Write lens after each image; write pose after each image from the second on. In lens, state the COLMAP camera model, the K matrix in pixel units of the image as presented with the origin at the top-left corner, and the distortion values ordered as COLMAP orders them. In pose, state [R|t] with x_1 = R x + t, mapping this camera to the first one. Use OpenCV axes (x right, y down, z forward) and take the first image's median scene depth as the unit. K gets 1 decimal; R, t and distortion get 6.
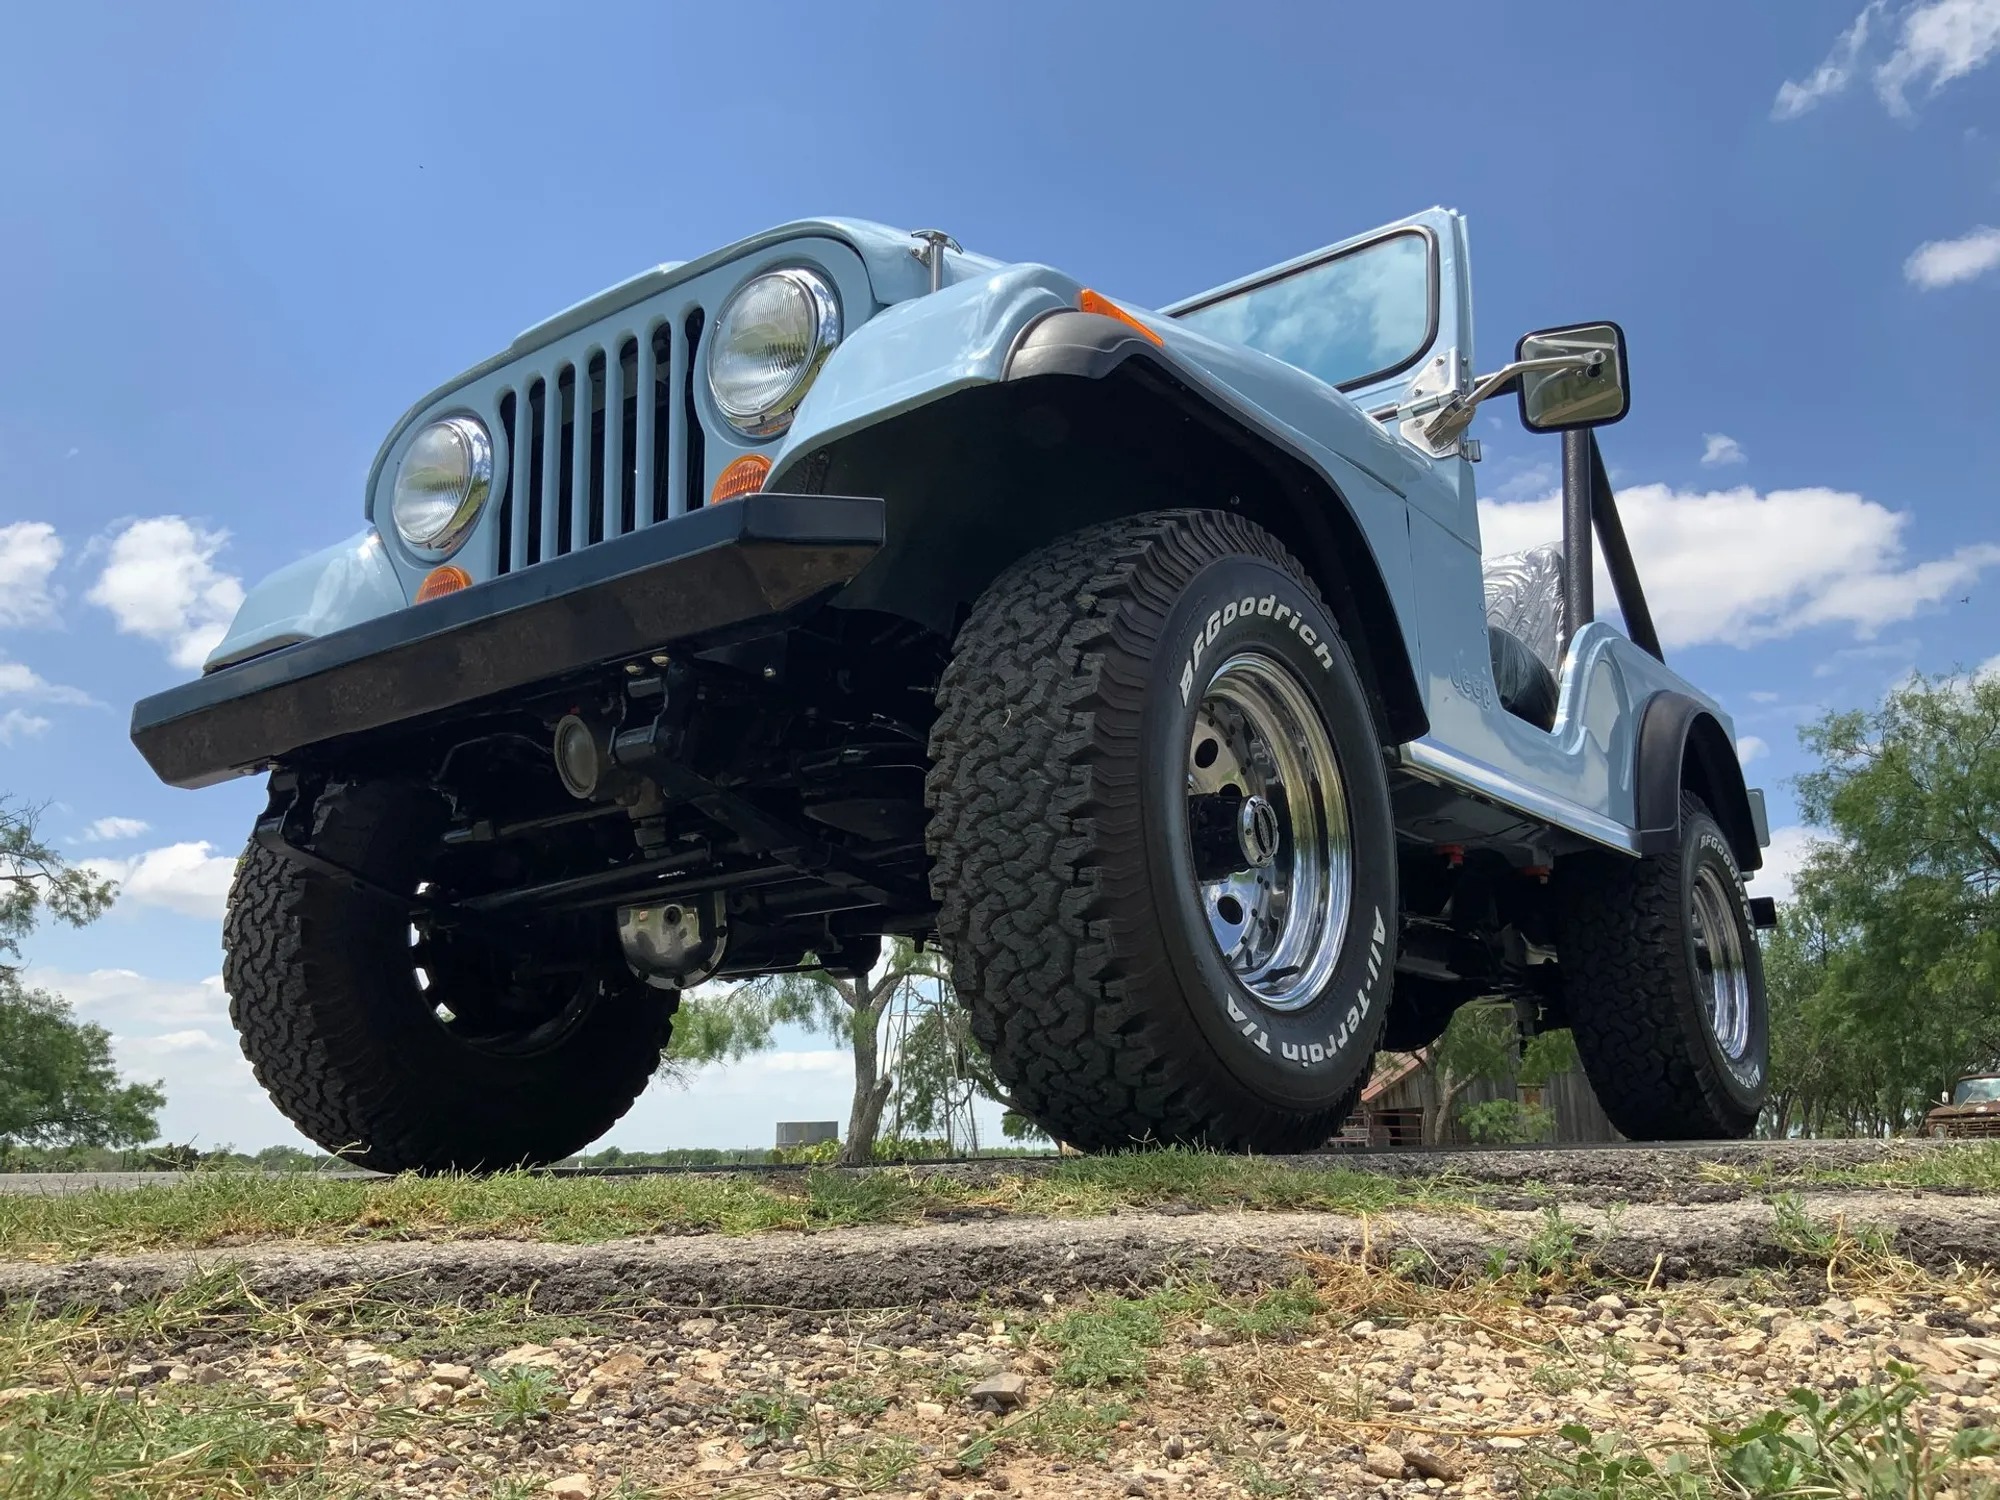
lens RADIAL K [[1639.8, 0, 996.1], [0, 1639.8, 755.2], [0, 0, 1]] dist [0.081838, -0.153913]
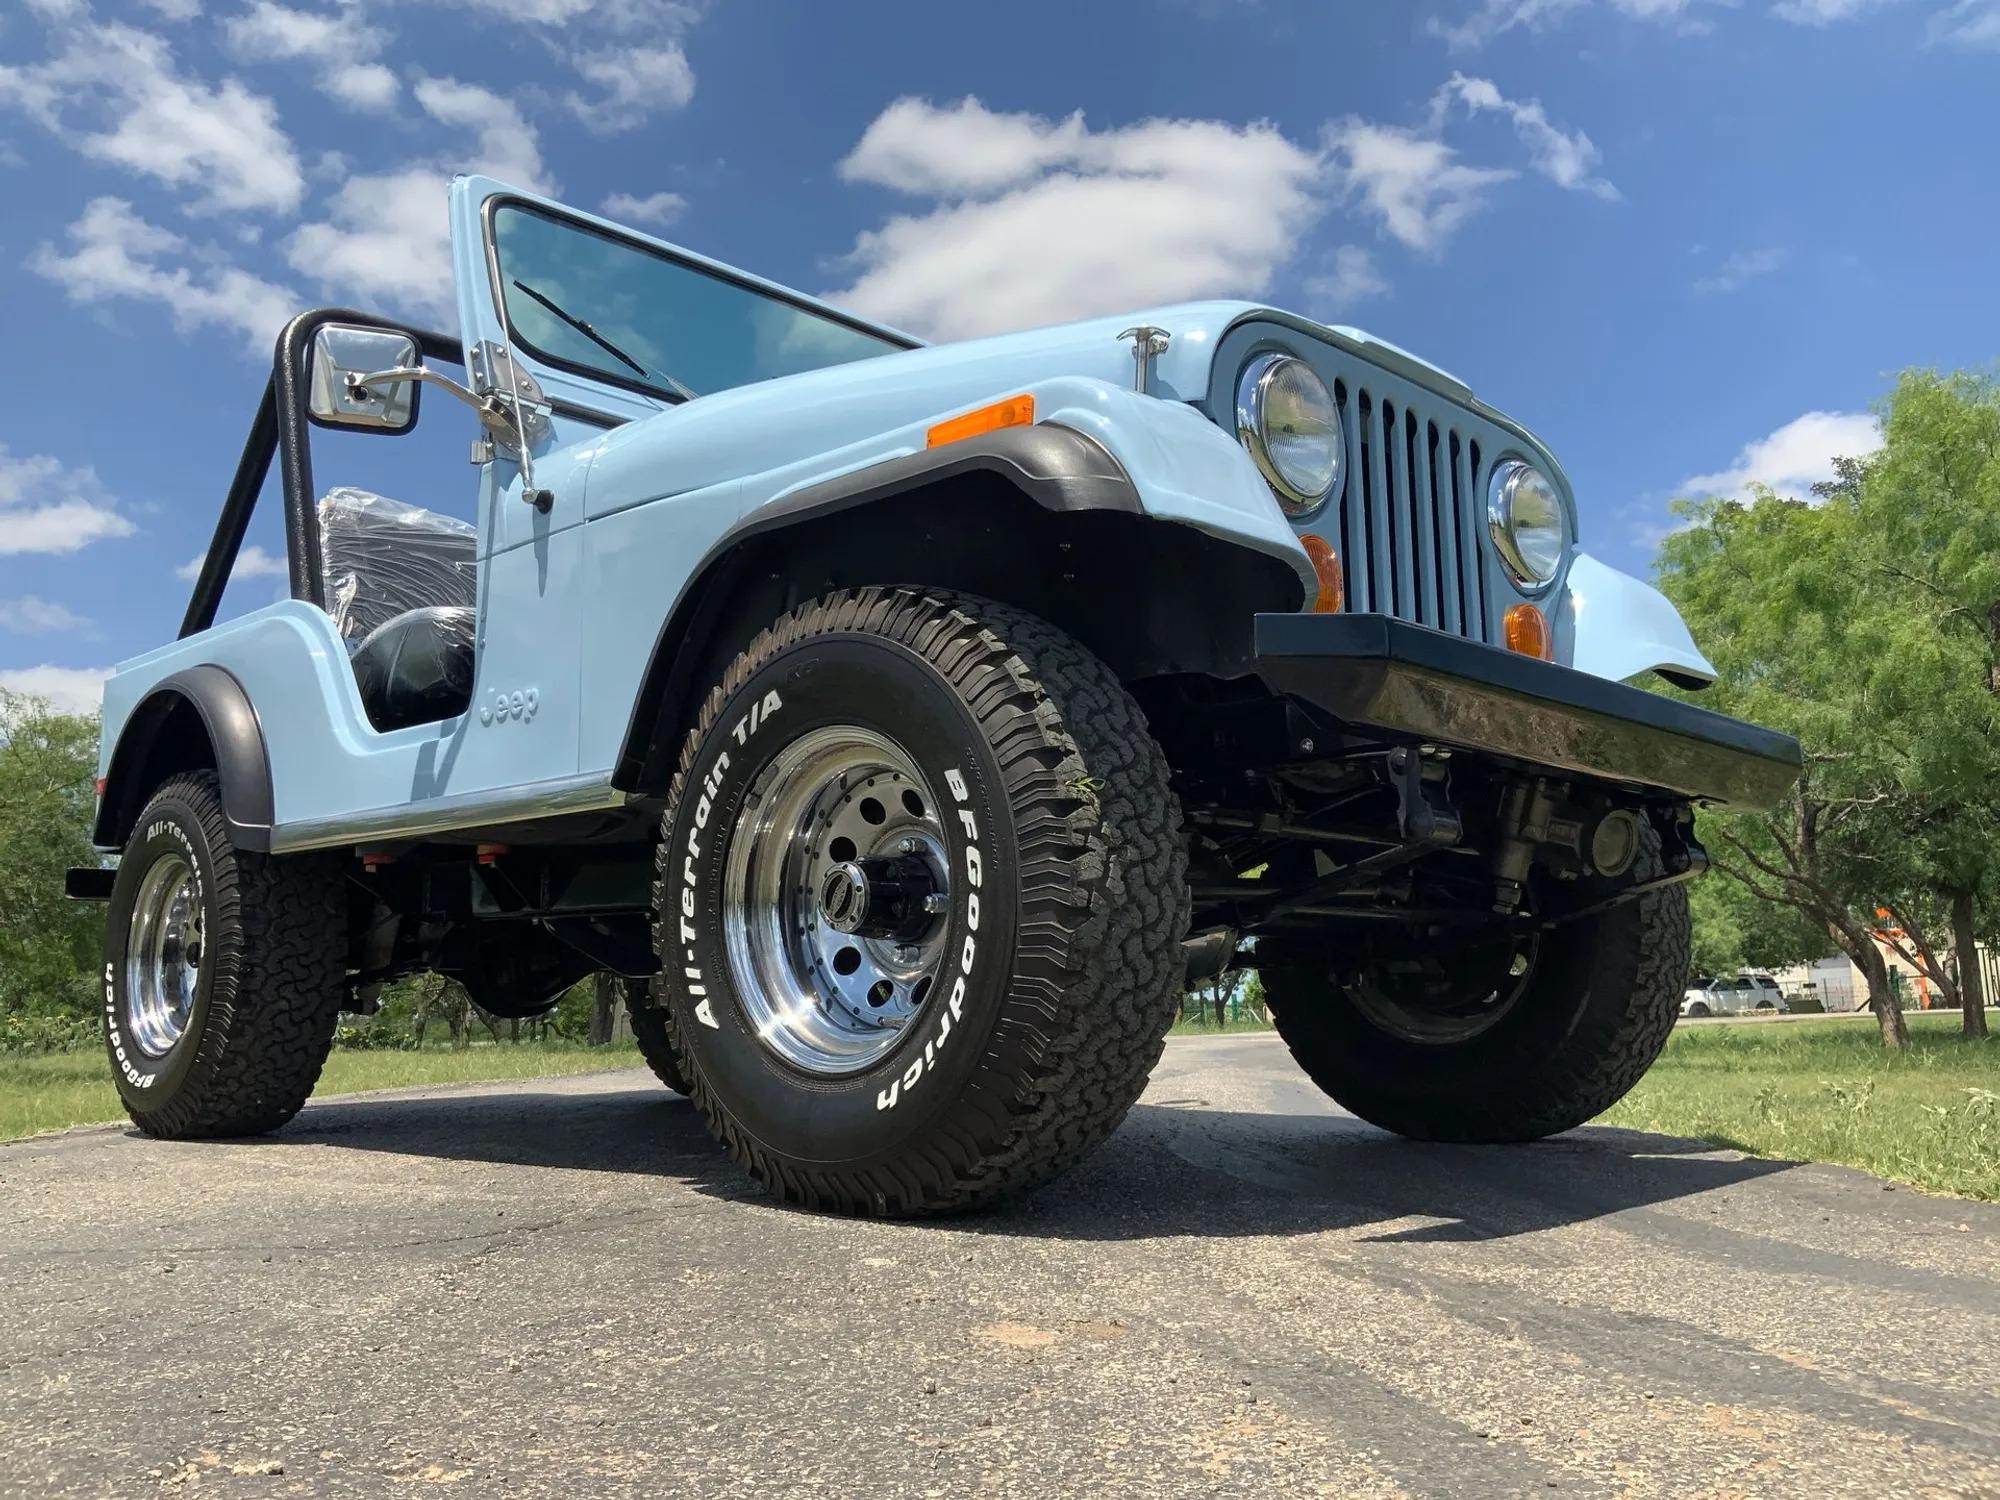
lens RADIAL K [[1679.4, 0, 997.1], [0, 1679.4, 746.6], [0, 0, 1]] dist [0.099023, -0.197494]
pose [[0.133736, 0.163834, 0.977381, -1.349868], [-0.214027, 0.967740, -0.132933, 0.175725], [-0.967630, -0.191408, 0.164487, 1.072097]]
